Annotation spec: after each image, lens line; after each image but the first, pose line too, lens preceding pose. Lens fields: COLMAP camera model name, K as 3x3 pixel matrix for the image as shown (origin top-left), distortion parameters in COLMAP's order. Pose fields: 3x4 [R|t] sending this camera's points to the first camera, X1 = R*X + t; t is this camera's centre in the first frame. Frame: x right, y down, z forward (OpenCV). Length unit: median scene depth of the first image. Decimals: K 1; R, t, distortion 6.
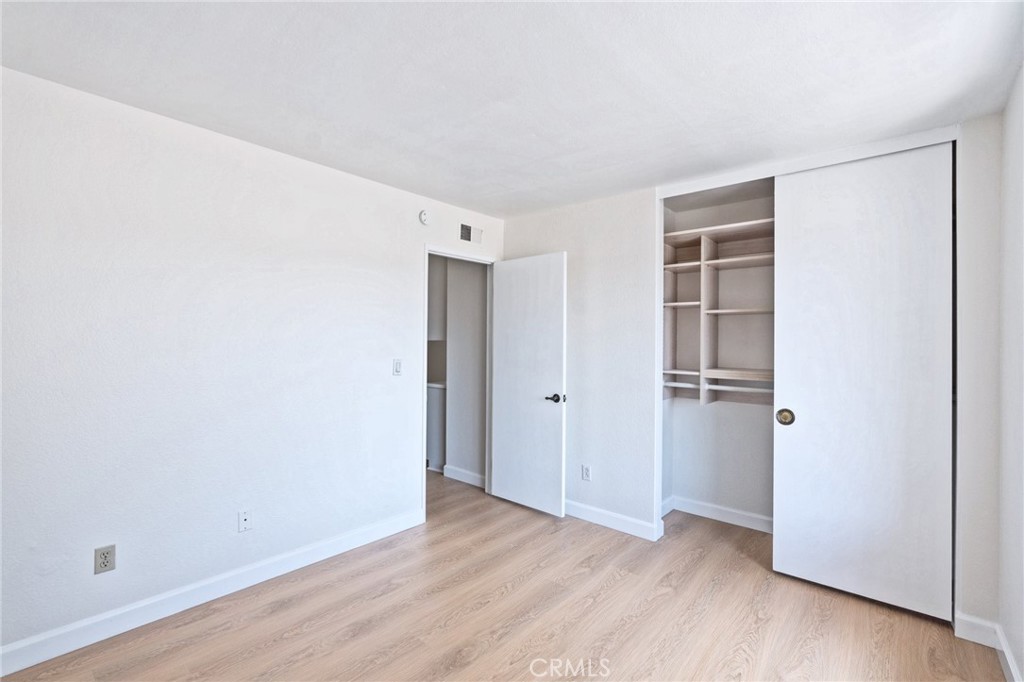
lens RADIAL K [[457.1, 0, 509.0], [0, 457.1, 340.0], [0, 0, 1]] dist [-0.015999, 0.006696]
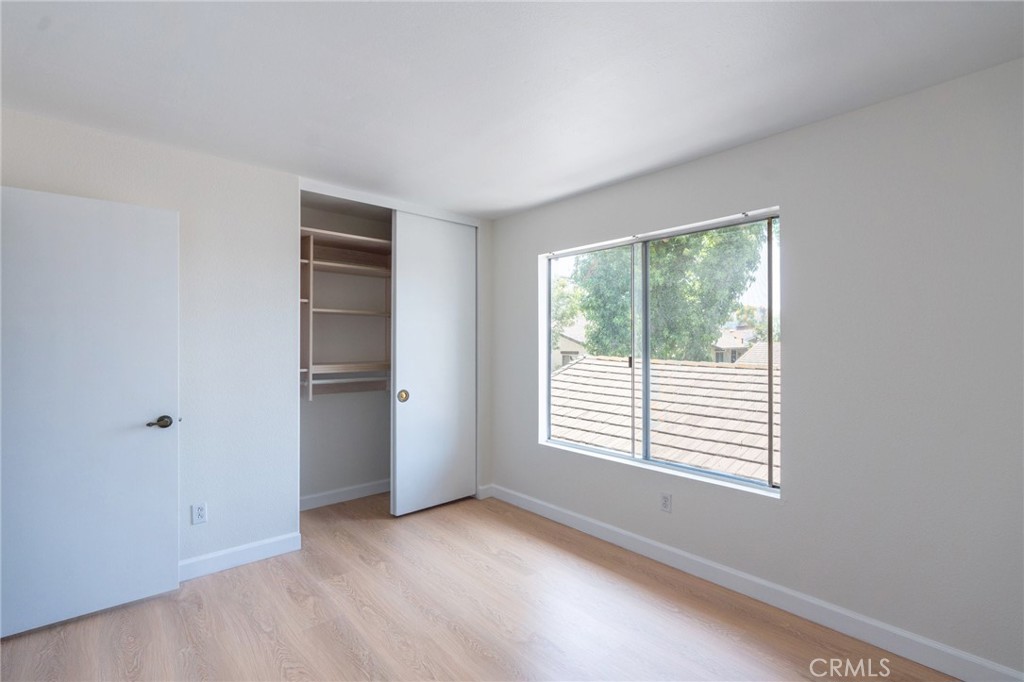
lens RADIAL K [[457.1, 0, 507.7], [0, 457.1, 339.9], [0, 0, 1]] dist [-0.015999, 0.006696]
pose [[0.135642, -0.006370, 0.990737, -0.623565], [-0.004197, 0.999967, 0.007004, -0.003380], [-0.990749, -0.005108, 0.135611, 0.492190]]
